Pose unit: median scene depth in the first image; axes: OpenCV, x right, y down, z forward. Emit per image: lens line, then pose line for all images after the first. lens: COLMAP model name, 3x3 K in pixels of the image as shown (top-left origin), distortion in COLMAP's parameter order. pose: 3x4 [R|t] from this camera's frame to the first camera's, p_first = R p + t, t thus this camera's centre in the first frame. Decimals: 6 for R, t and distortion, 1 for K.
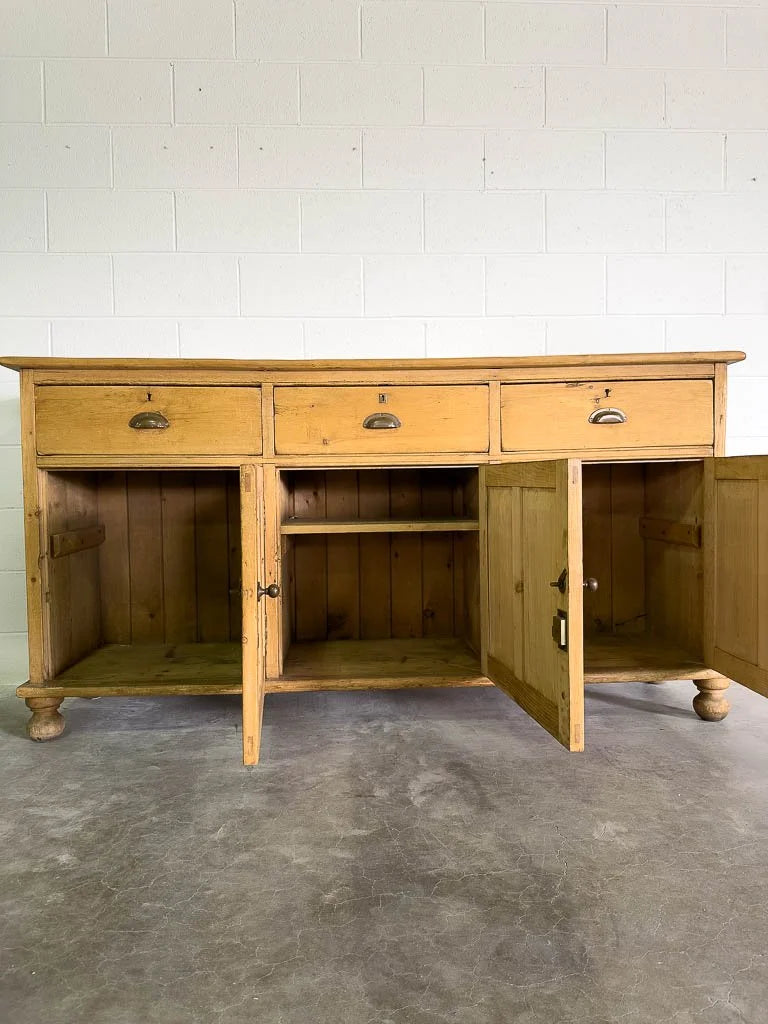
lens RADIAL K [[708.3, 0, 381.4], [0, 708.3, 507.3], [0, 0, 1]] dist [0.115999, -0.173462]
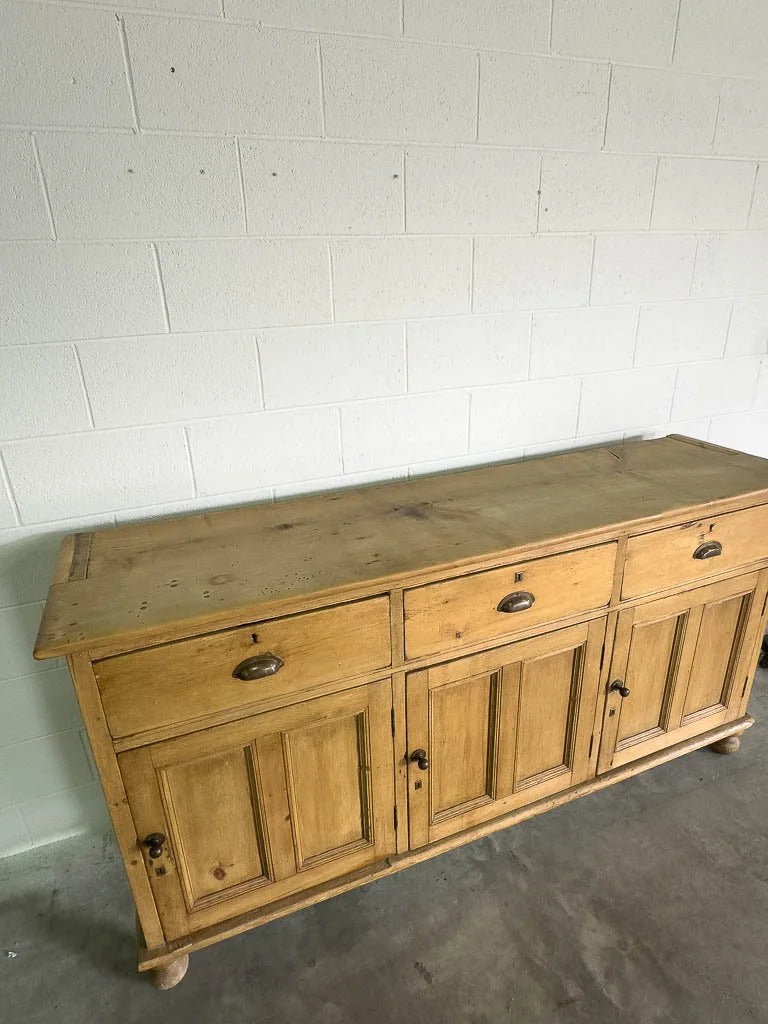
lens RADIAL K [[579.7, 0, 373.8], [0, 579.7, 511.9], [0, 0, 1]] dist [0.000410, 0.001944]
pose [[0.946295, -0.139542, 0.291639, -0.364732], [0.033628, 0.939649, 0.340484, -0.481555], [-0.321550, -0.312392, 0.893878, 0.457585]]
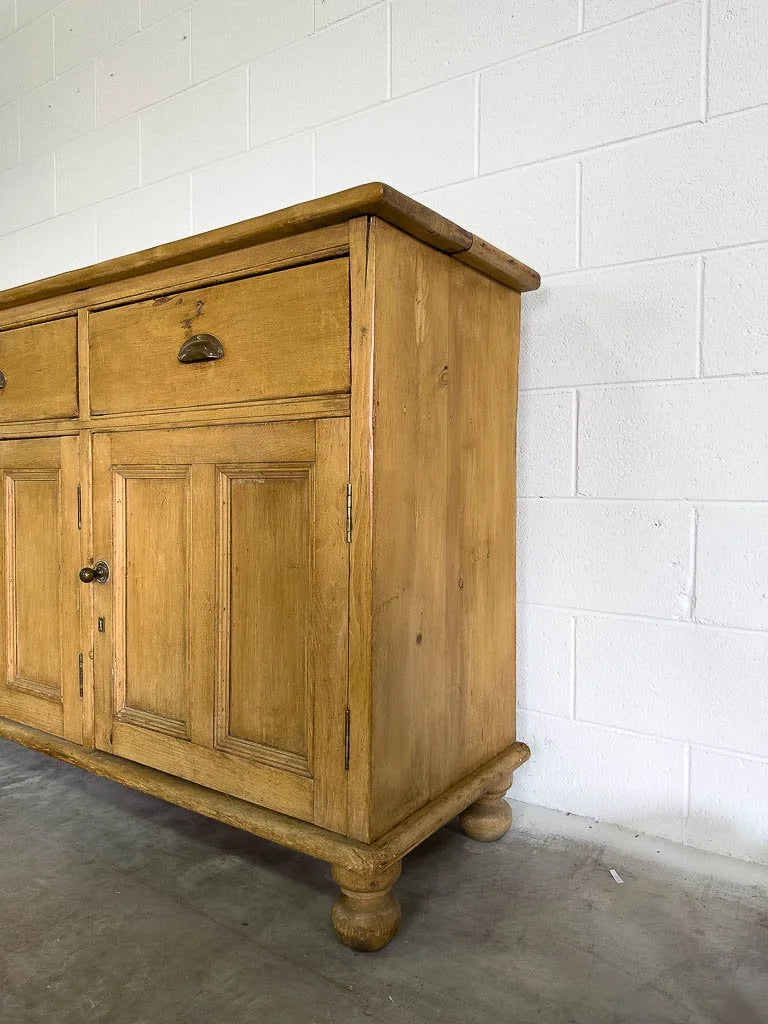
lens RADIAL K [[708.3, 0, 381.4], [0, 708.3, 507.3], [0, 0, 1]] dist [0.115999, -0.173462]
pose [[0.794633, 0.043035, -0.605563, 0.807499], [-0.032353, 0.999069, 0.028546, -0.022558], [0.606228, -0.003091, 0.795285, 0.652364]]
